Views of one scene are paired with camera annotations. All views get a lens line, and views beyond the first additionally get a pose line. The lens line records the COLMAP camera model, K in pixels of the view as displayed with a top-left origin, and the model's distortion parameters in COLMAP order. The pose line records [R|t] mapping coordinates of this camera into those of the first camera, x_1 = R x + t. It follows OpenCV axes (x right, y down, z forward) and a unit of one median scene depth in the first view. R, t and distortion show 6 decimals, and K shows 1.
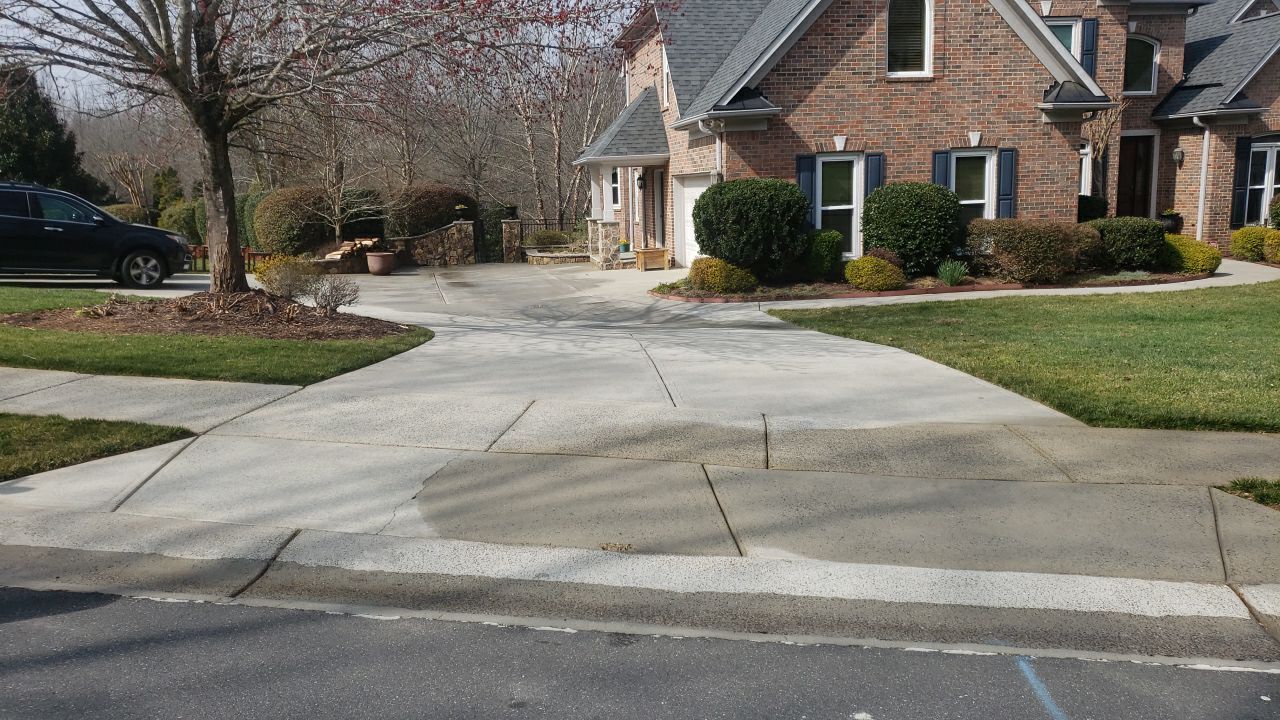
lens RADIAL K [[1006.1, 0, 636.1], [0, 1006.1, 358.5], [0, 0, 1]] dist [0.019340, -0.003517]
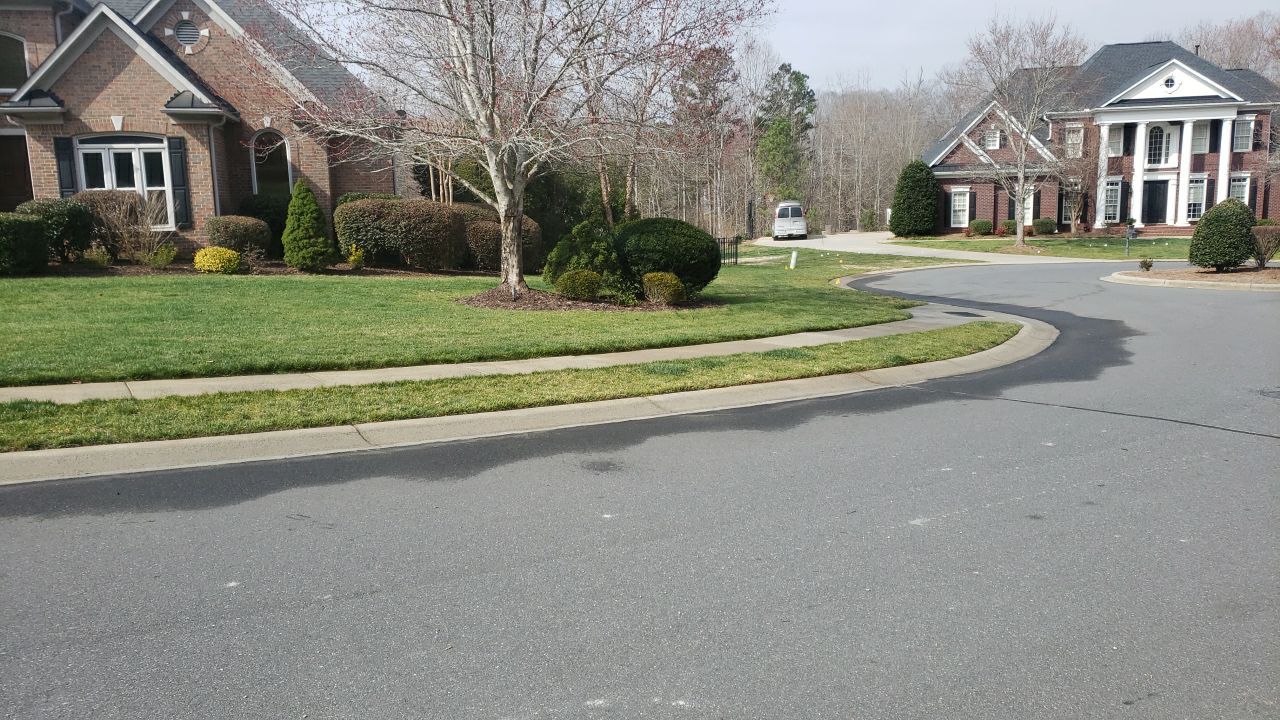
lens RADIAL K [[1006.1, 0, 639.0], [0, 1006.1, 363.8], [0, 0, 1]] dist [0.019340, -0.003517]
pose [[0.990302, -0.009831, 0.138584, 1.042352], [0.010754, 0.999925, -0.005909, 0.010546], [-0.138516, 0.007342, 0.990333, -0.038898]]
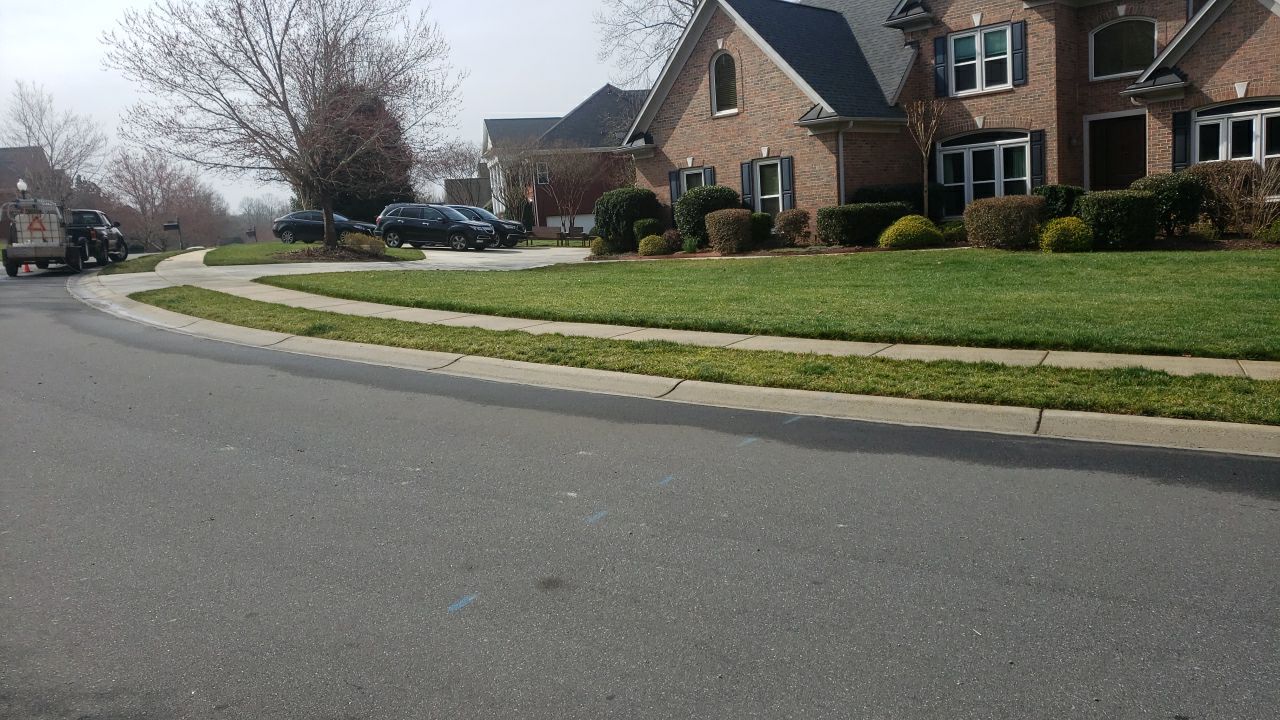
lens RADIAL K [[1006.1, 0, 638.7], [0, 1006.1, 357.4], [0, 0, 1]] dist [0.019340, -0.003517]
pose [[0.619573, 0.092744, -0.779441, 1.091926], [-0.079219, 0.995313, 0.055460, 0.004417], [0.780931, 0.027386, 0.624016, -0.012306]]
